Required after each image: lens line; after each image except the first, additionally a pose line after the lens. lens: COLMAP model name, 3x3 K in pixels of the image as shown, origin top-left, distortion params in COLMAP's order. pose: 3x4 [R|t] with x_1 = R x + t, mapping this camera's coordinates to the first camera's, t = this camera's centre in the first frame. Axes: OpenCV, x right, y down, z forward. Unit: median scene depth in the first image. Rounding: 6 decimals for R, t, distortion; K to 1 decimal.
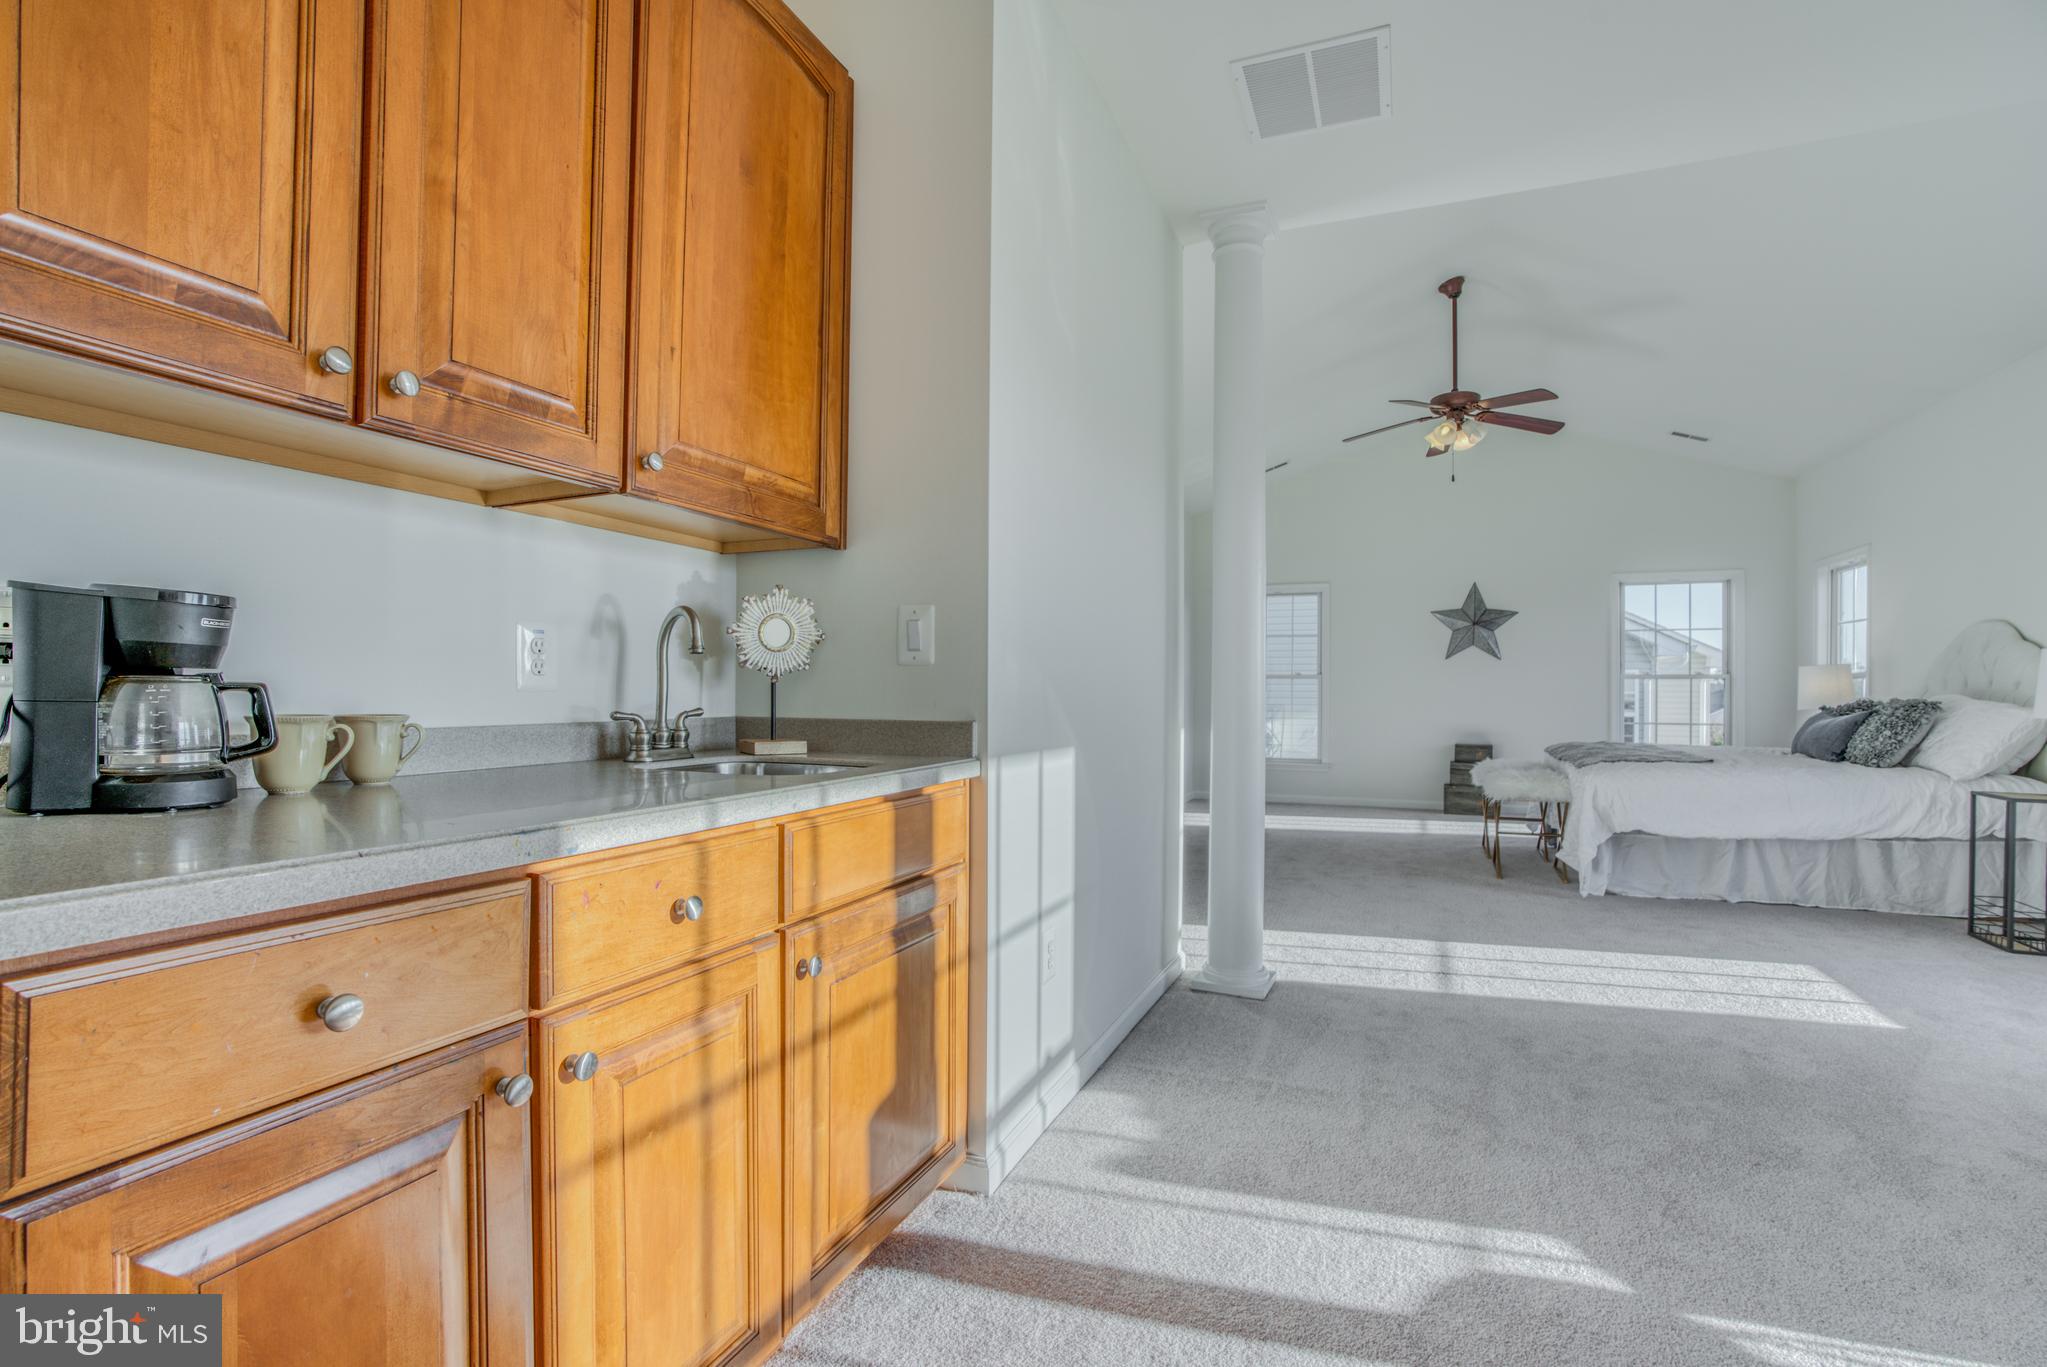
lens RADIAL K [[936.3, 0, 1006.4], [0, 936.3, 687.4], [0, 0, 1]] dist [-0.065871, 0.025052]
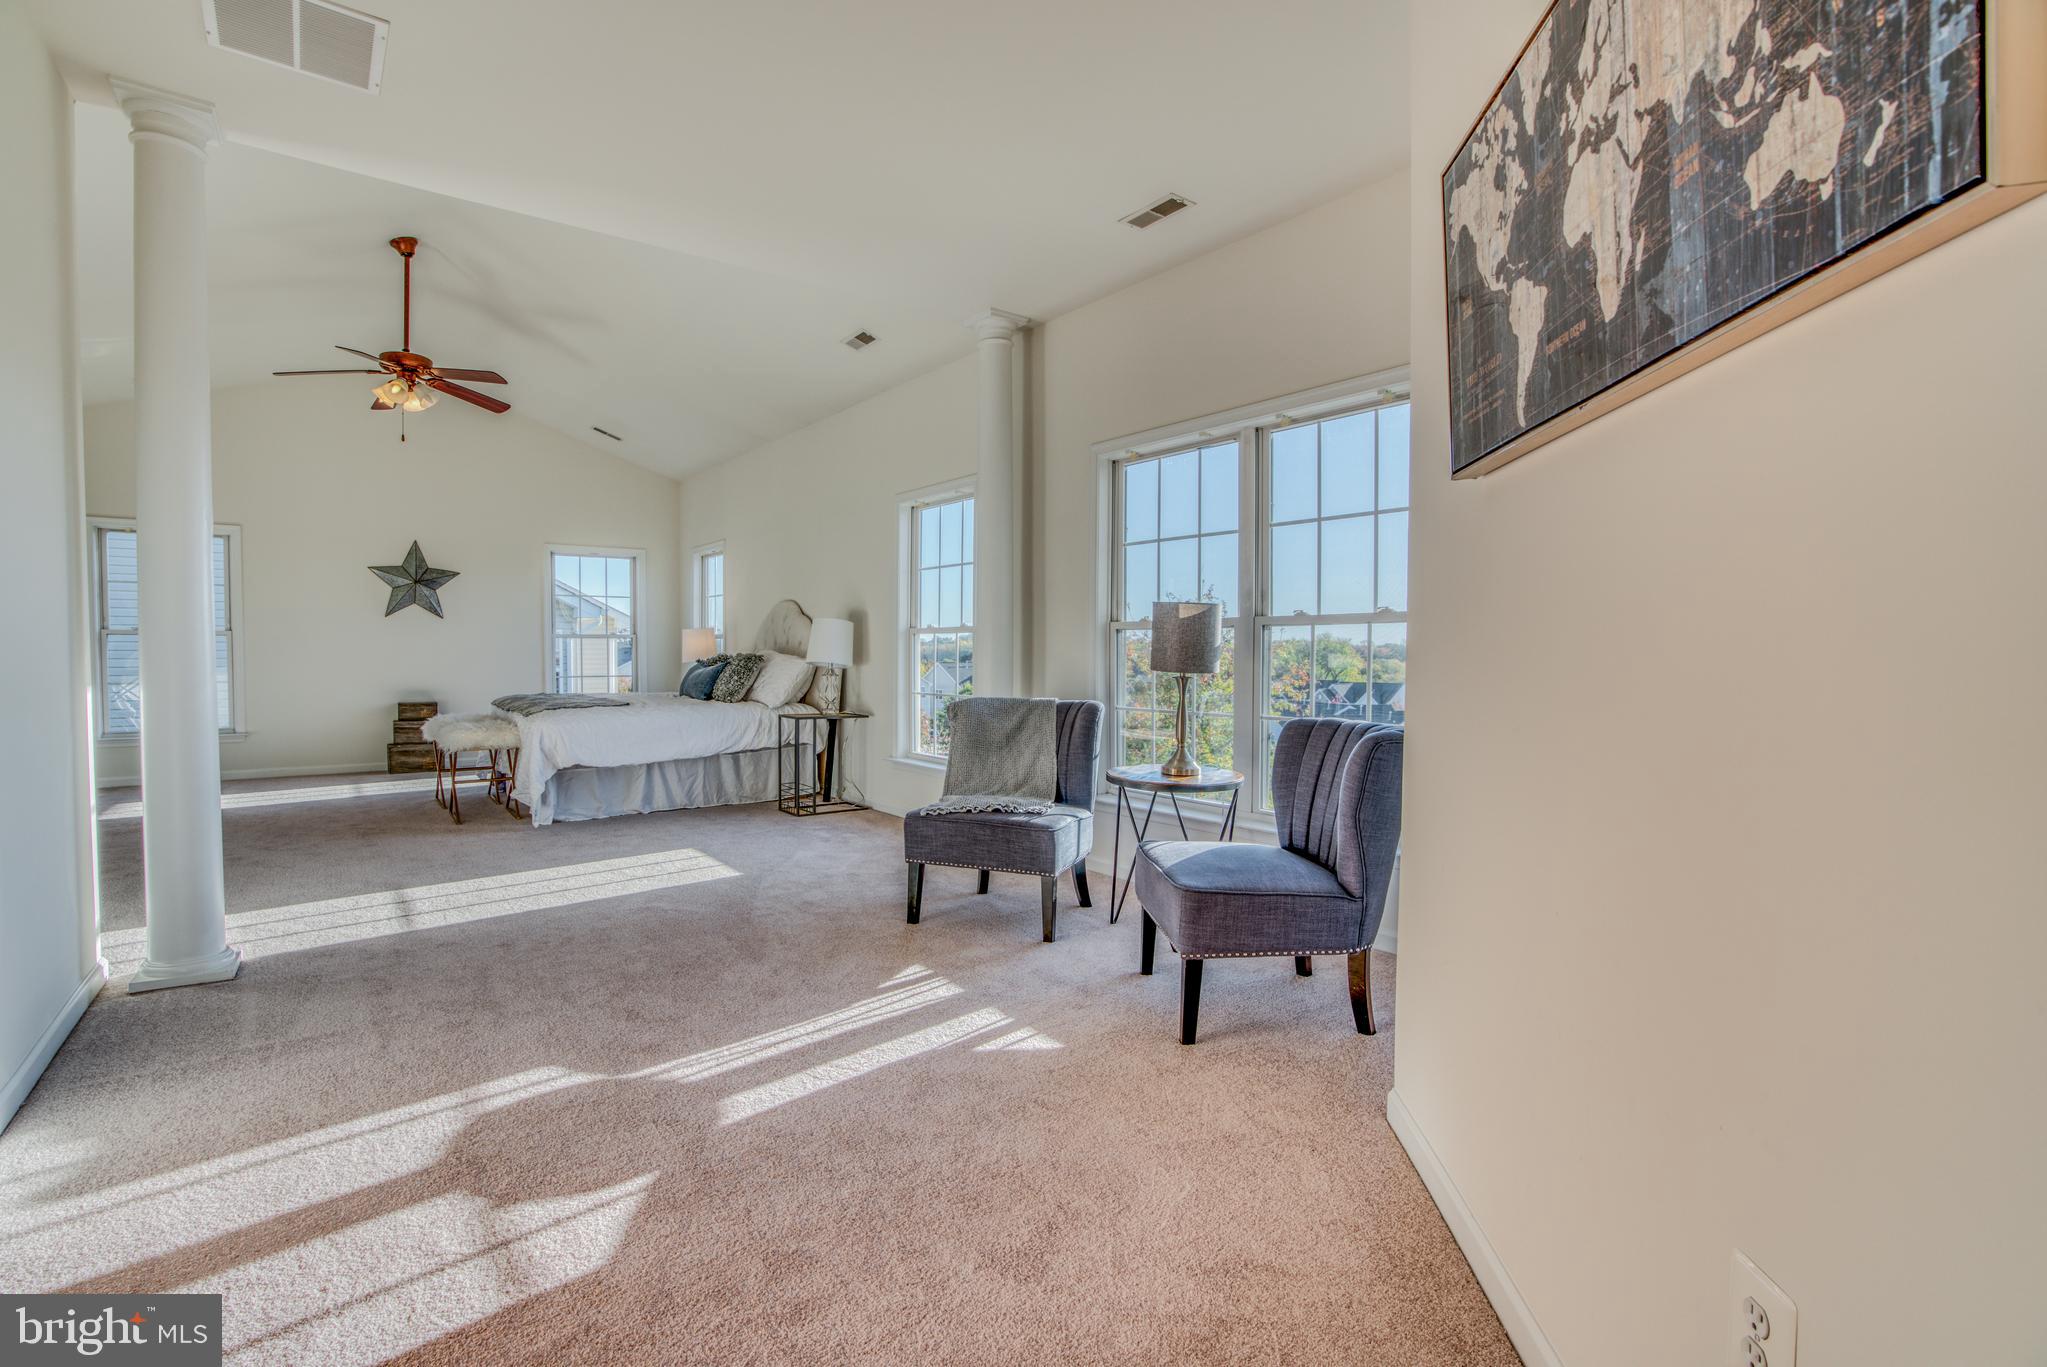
lens RADIAL K [[936.3, 0, 1006.4], [0, 936.3, 687.4], [0, 0, 1]] dist [-0.065871, 0.025052]
pose [[0.488609, -0.037688, 0.871689, -0.080519], [-0.001719, 0.999023, 0.044157, 0.000794], [-0.872501, -0.023073, 0.488067, -0.078005]]
